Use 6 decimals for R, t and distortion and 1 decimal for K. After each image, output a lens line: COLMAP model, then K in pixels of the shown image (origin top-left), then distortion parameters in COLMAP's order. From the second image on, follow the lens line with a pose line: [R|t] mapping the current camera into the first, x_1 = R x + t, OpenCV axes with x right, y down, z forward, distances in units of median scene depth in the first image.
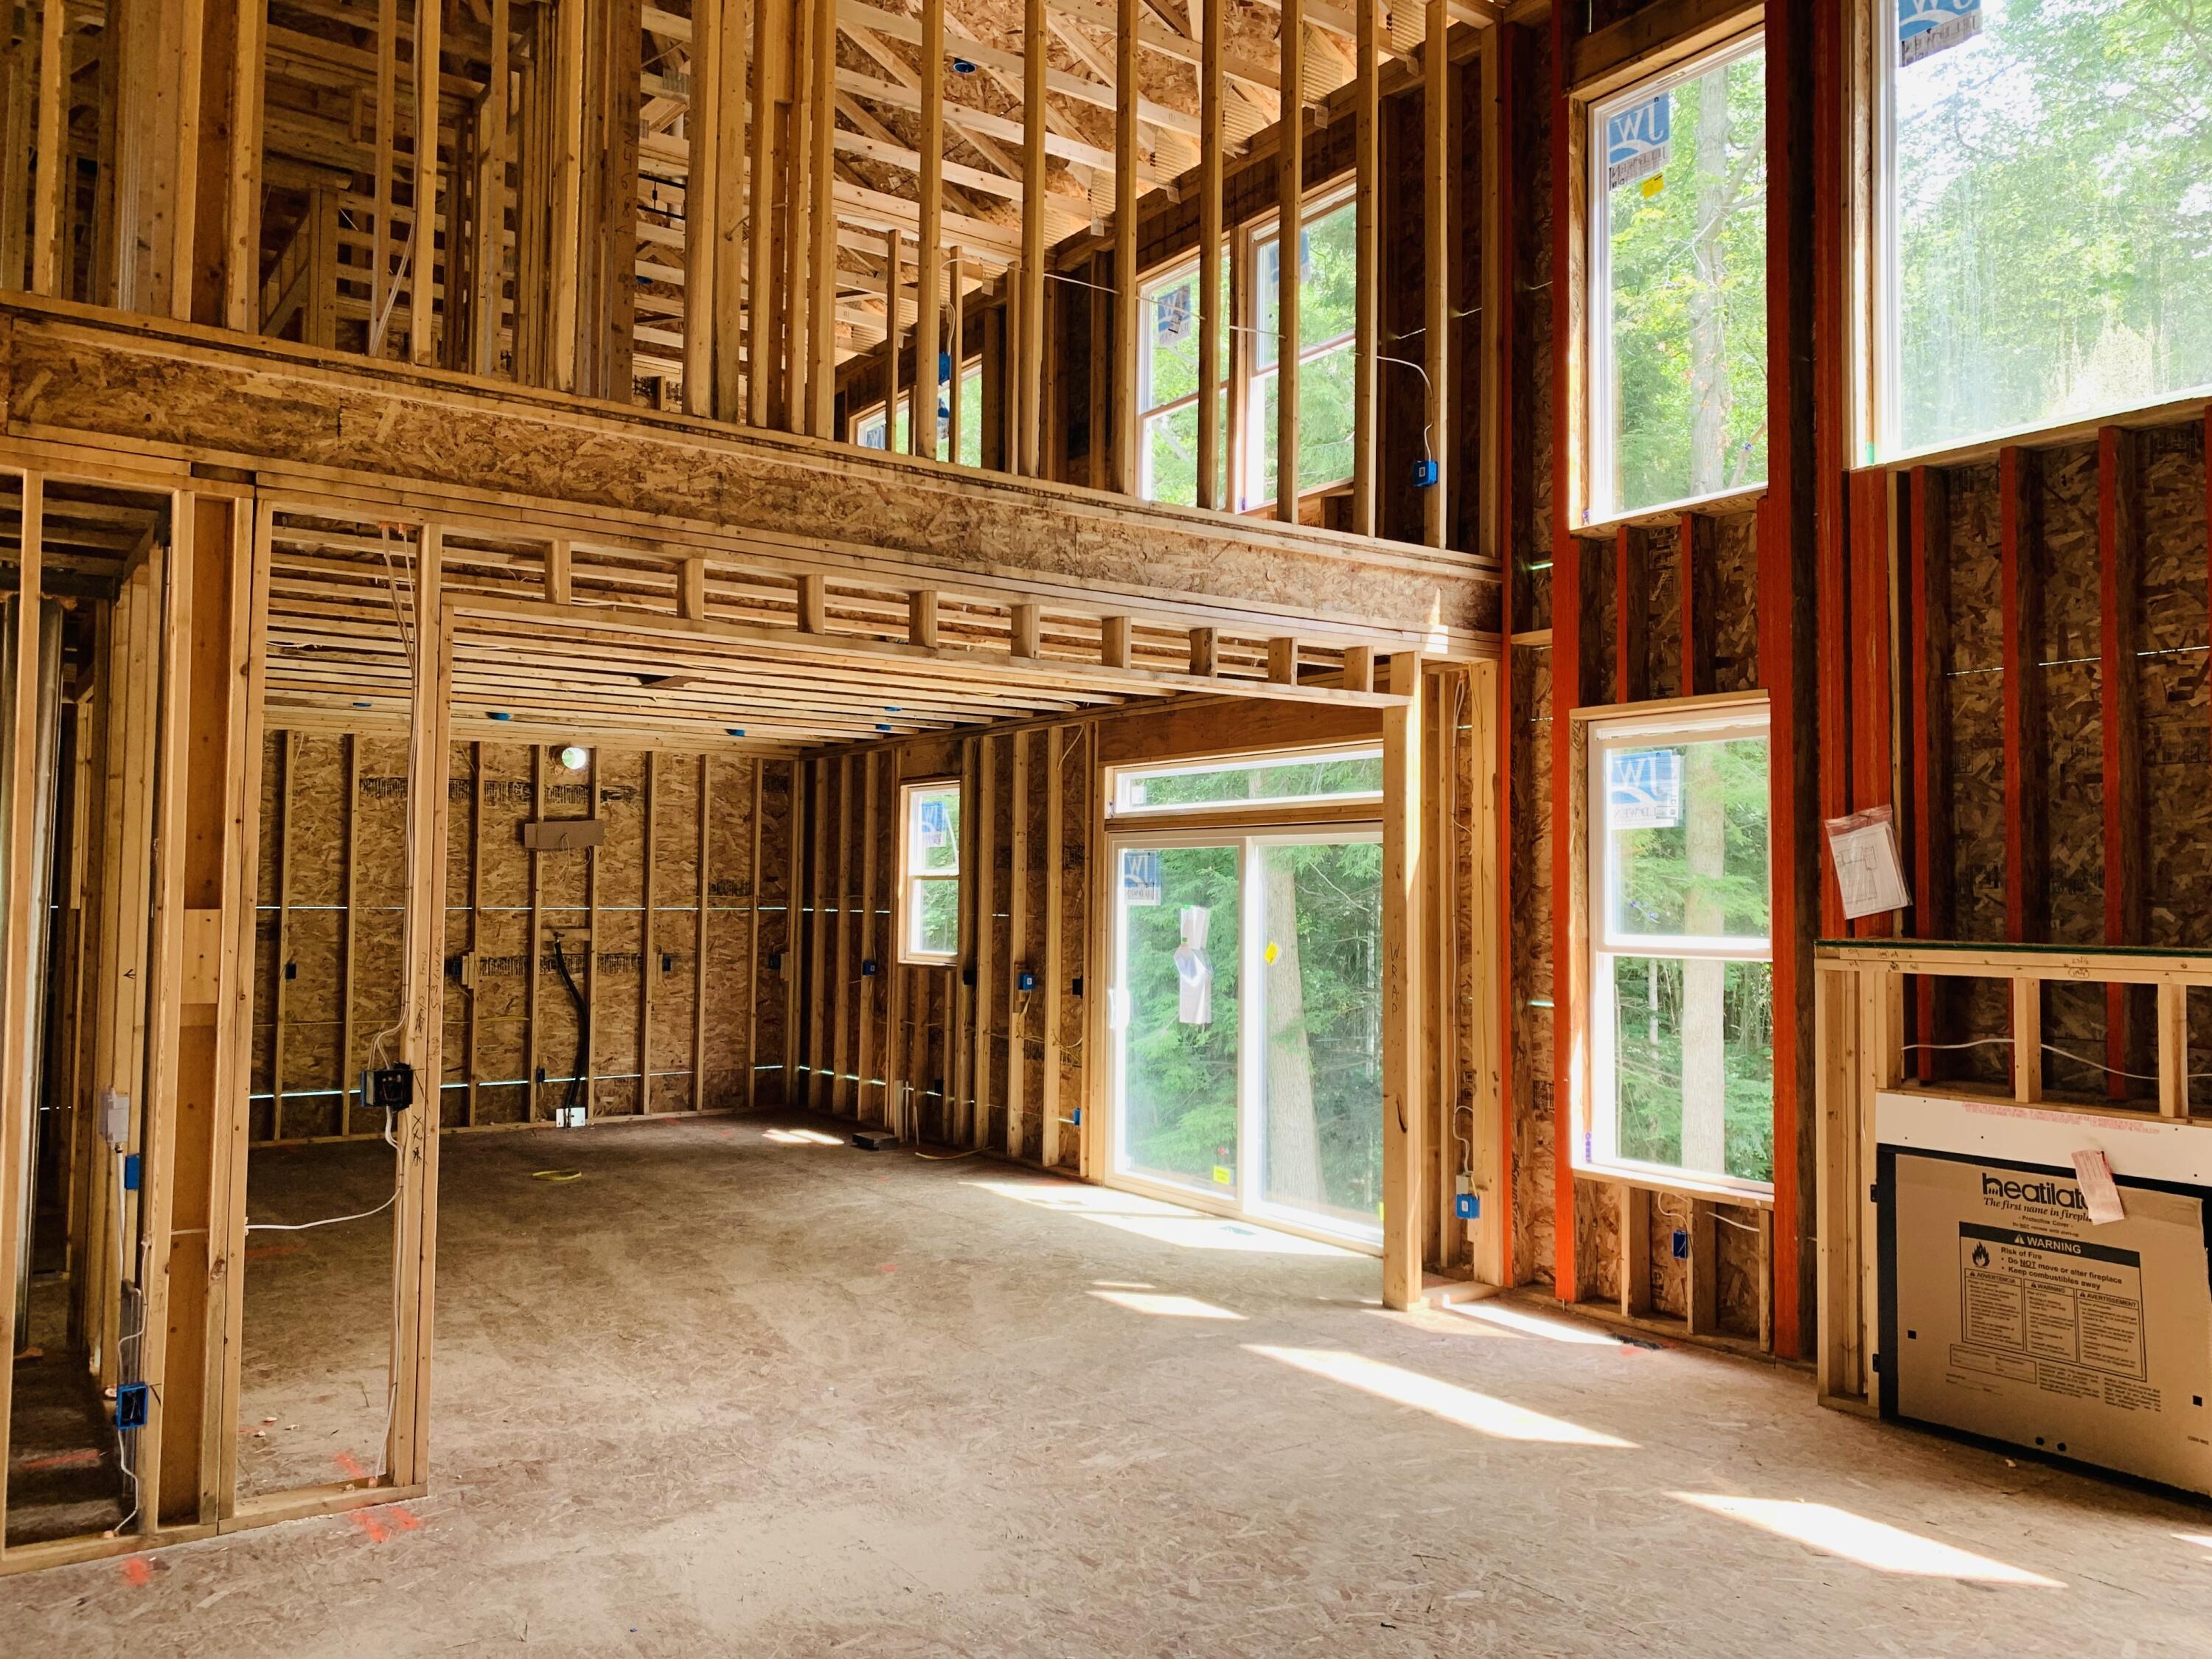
lens RADIAL K [[1701.2, 0, 1111.9], [0, 1701.2, 812.6], [0, 0, 1]] dist [0.010775, 0.003946]
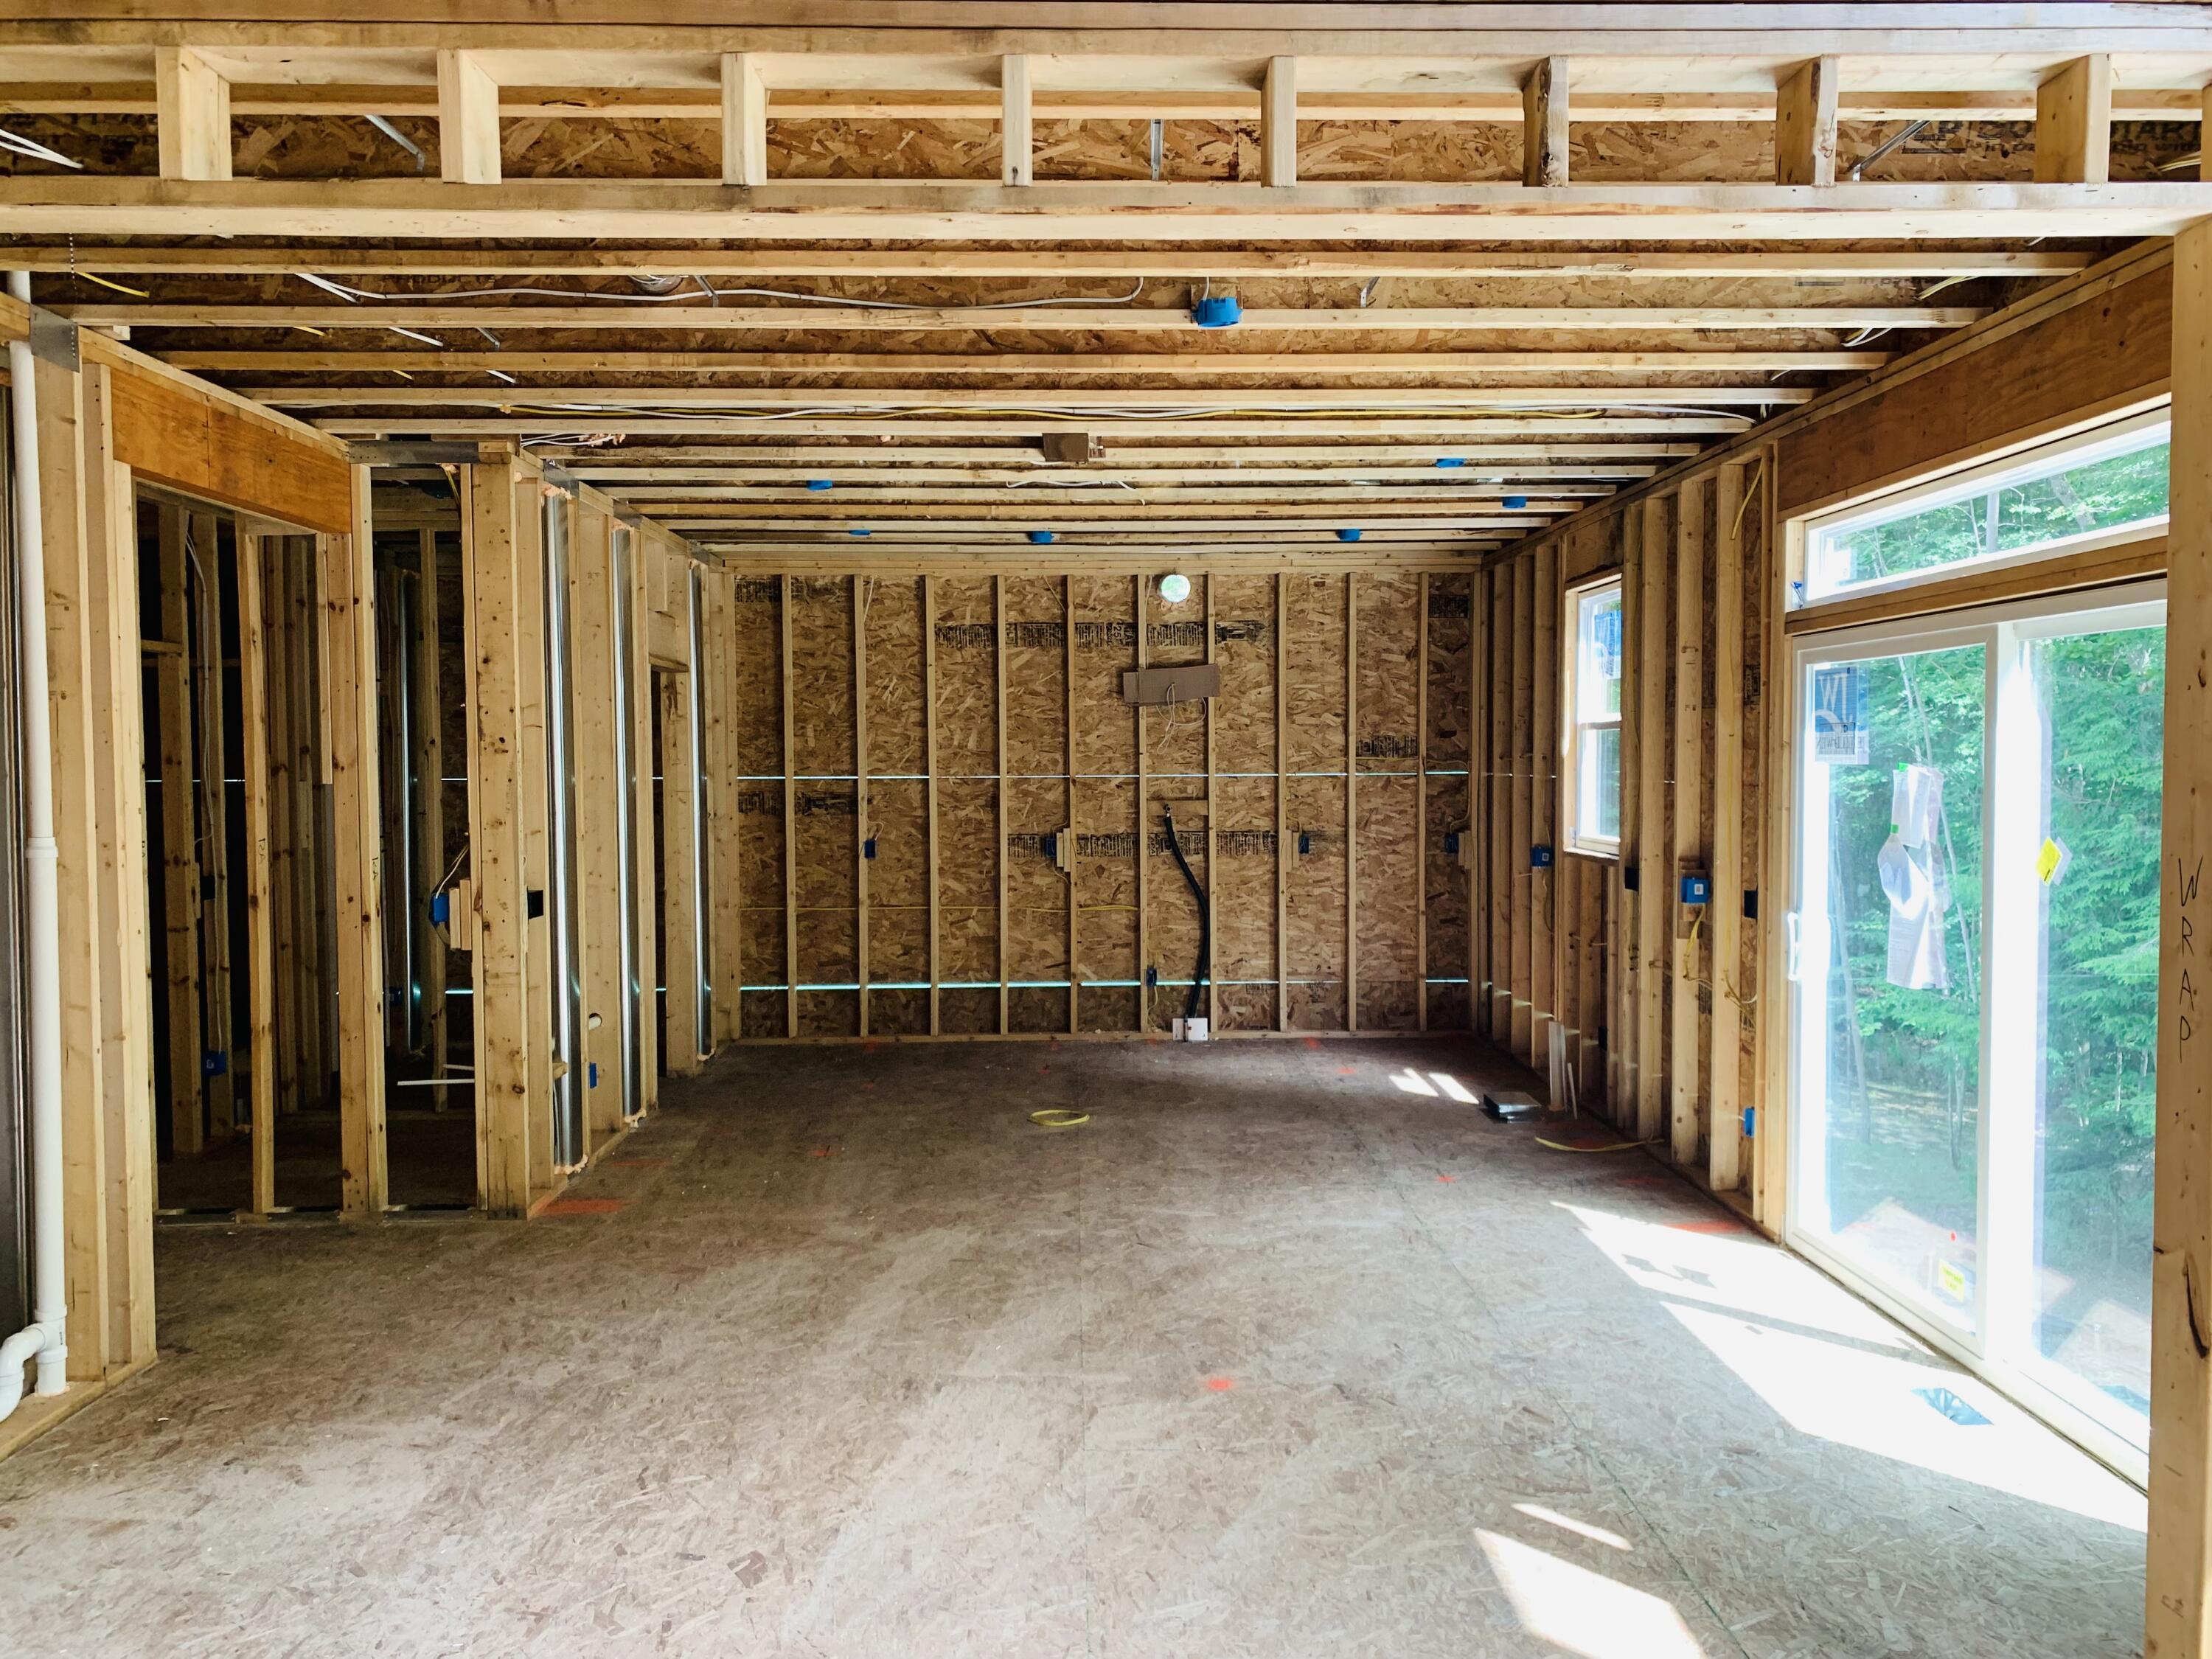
lens RADIAL K [[1682.4, 0, 1106.0], [0, 1682.4, 829.5], [0, 0, 1]] dist [0.156102, -0.184224]
pose [[0.824176, 0.010601, -0.566234, 0.111739], [0.041805, 0.995958, 0.079495, 0.017097], [0.564789, -0.089190, 0.820402, 0.328380]]
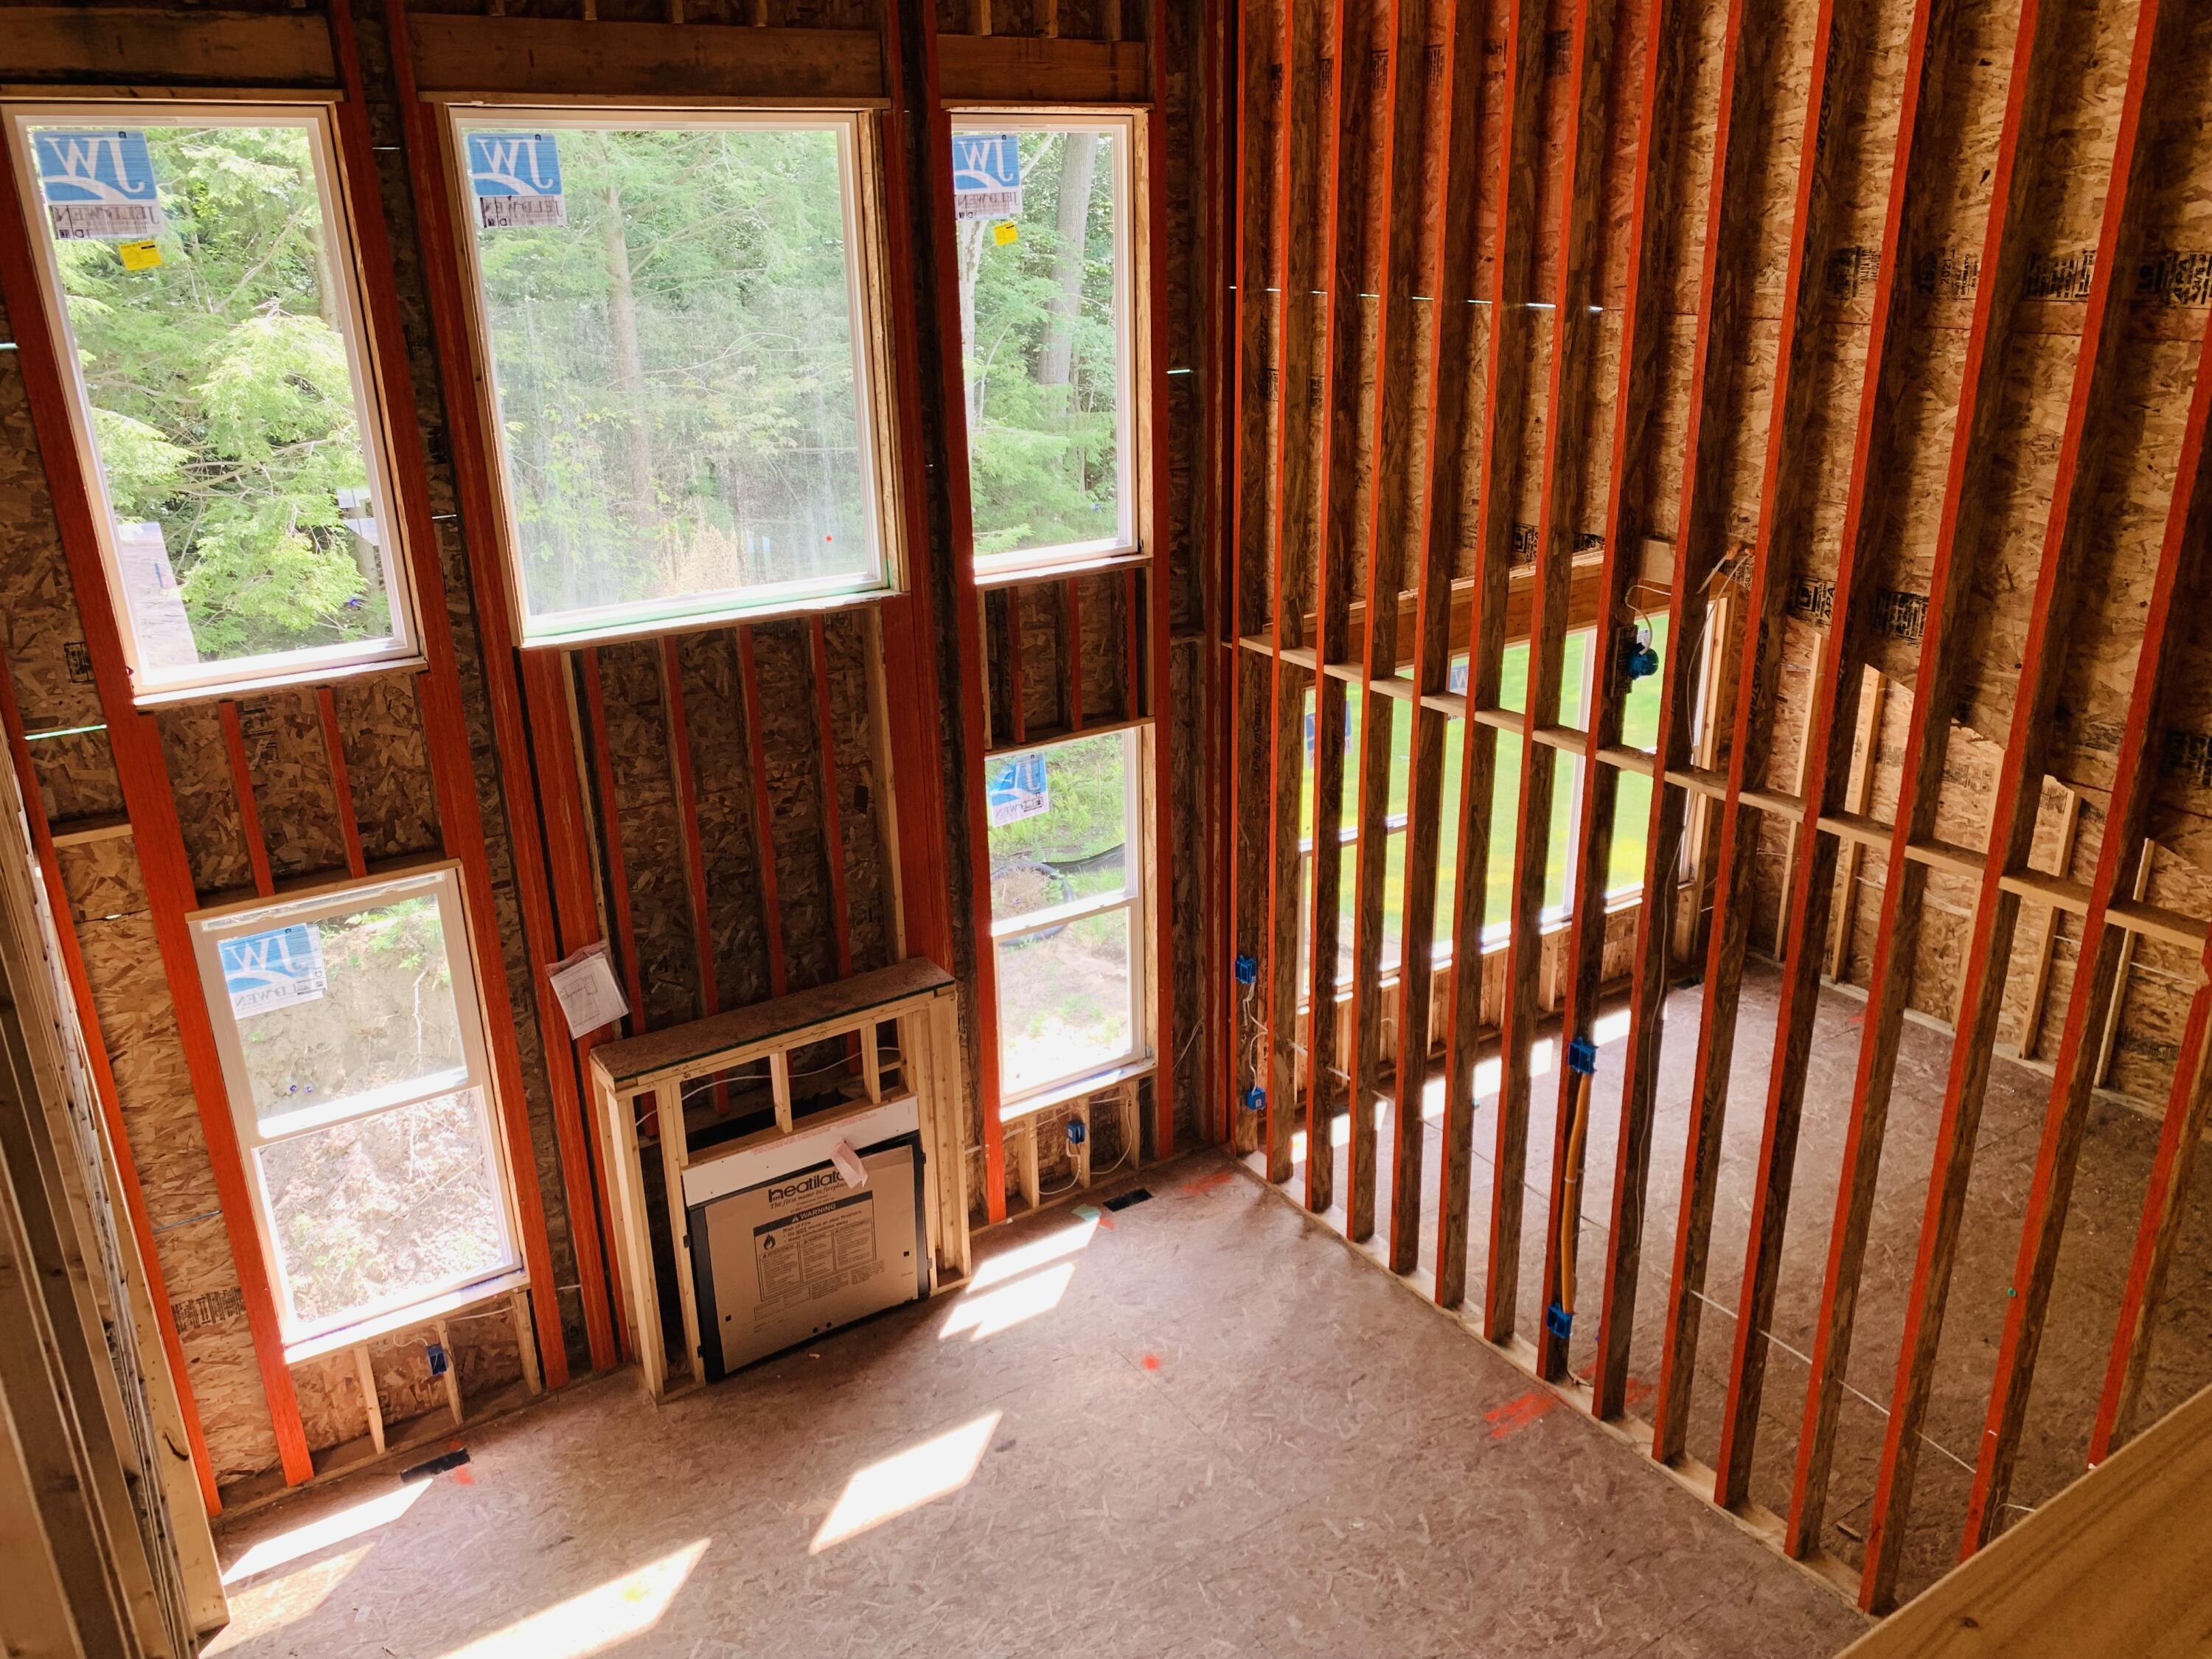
lens RADIAL K [[1669.3, 0, 1106.0], [0, 1669.3, 829.5], [0, 0, 1]] dist [0.045421, -0.053929]
pose [[0.042891, -0.359295, 0.932238, -0.271972], [-0.027449, 0.932320, 0.360590, -0.239186], [-0.998703, -0.041055, 0.030126, 0.307424]]
